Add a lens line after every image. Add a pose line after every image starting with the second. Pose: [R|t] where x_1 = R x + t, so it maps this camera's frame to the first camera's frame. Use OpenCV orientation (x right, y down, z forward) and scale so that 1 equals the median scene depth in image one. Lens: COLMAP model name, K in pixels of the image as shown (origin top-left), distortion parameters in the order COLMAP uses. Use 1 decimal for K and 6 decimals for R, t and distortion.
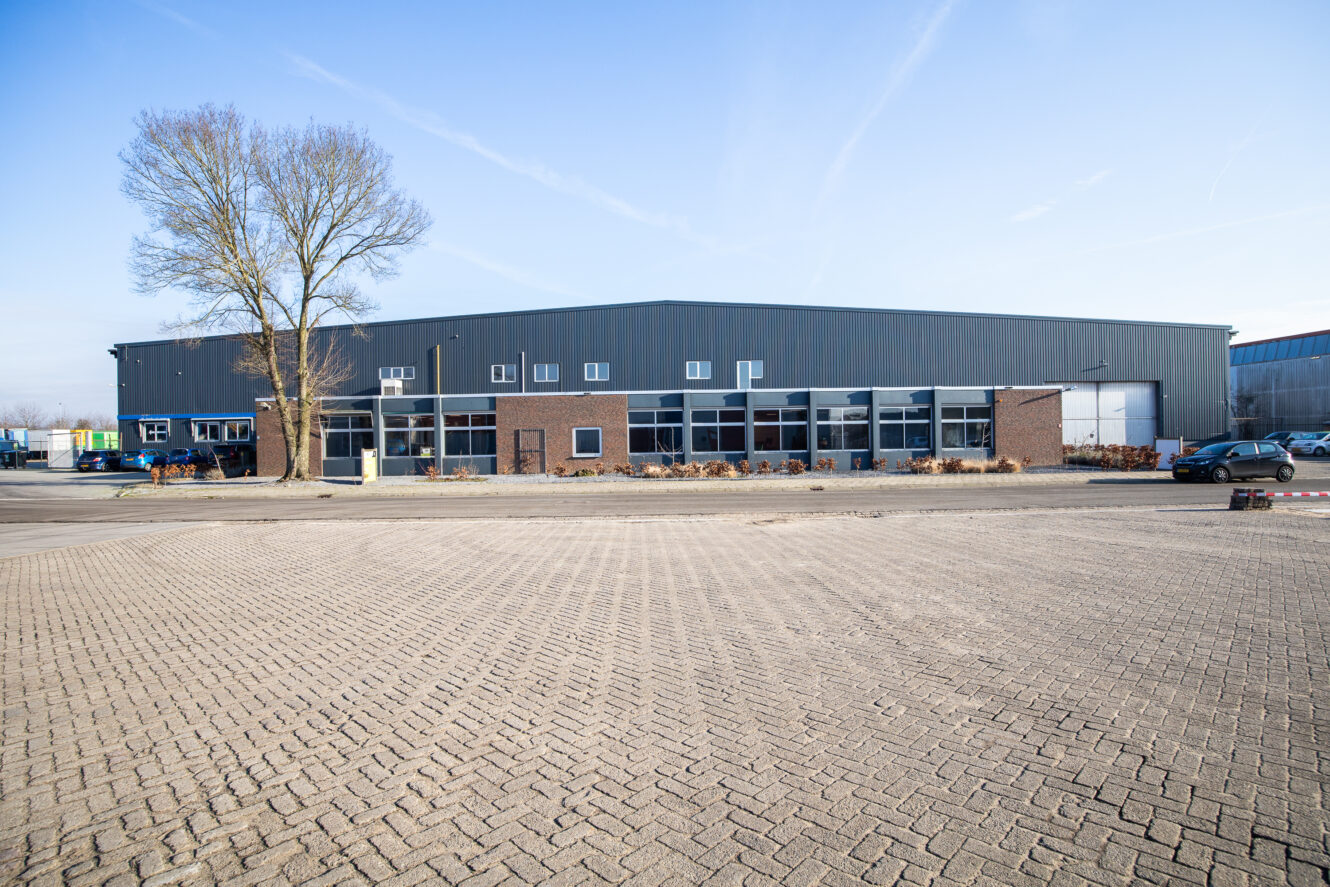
lens RADIAL K [[640.5, 0, 665.0], [0, 640.5, 443.5], [0, 0, 1]] dist [-0.045590, 0.000152]
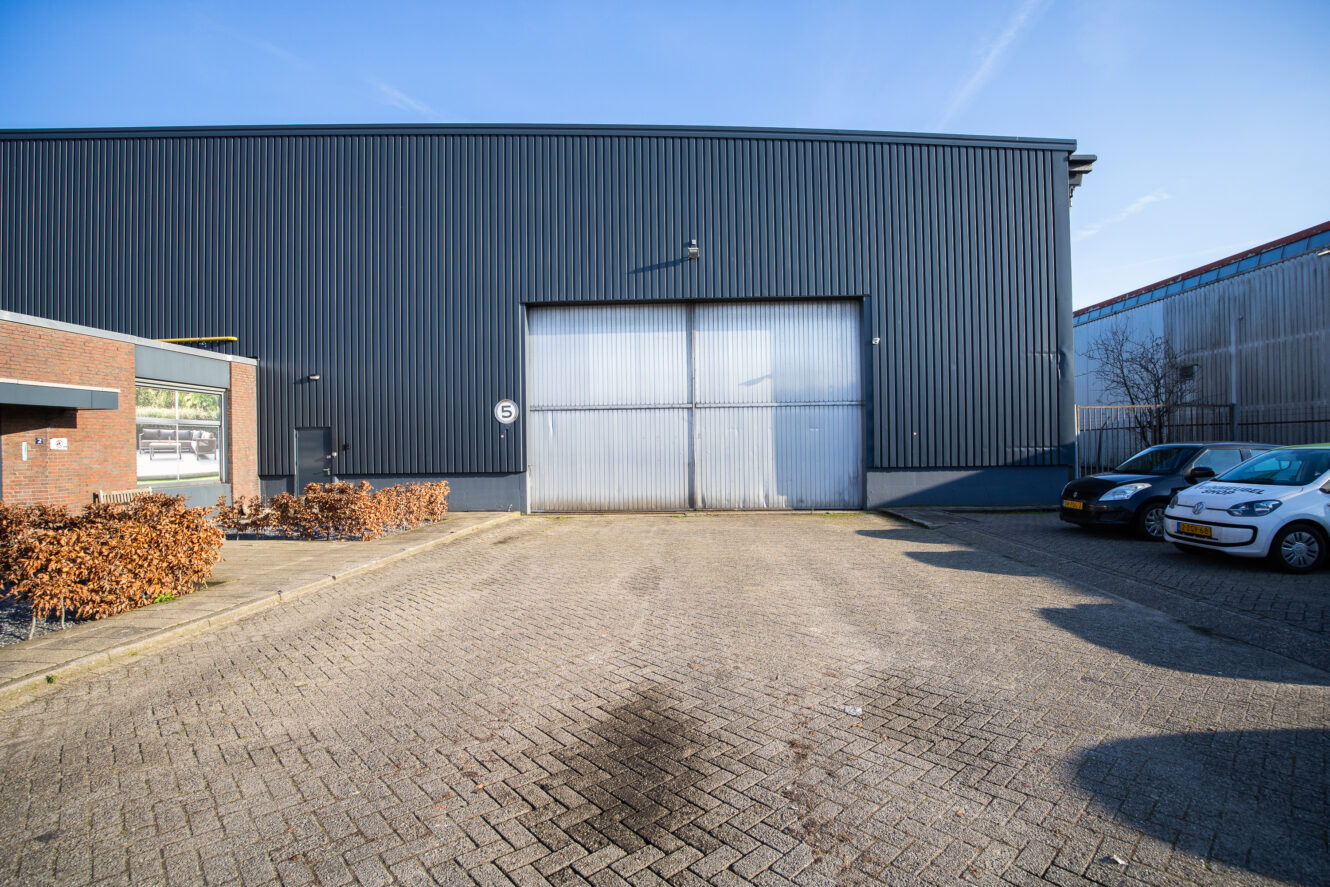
lens RADIAL K [[708.5, 0, 665.0], [0, 708.5, 443.5], [0, 0, 1]] dist [-0.054919, 0.000035]
pose [[0.999943, 0.000562, 0.010686, 0.672562], [-0.000298, 0.999694, -0.024721, -0.010360], [-0.010697, 0.024716, 0.999637, 0.606398]]
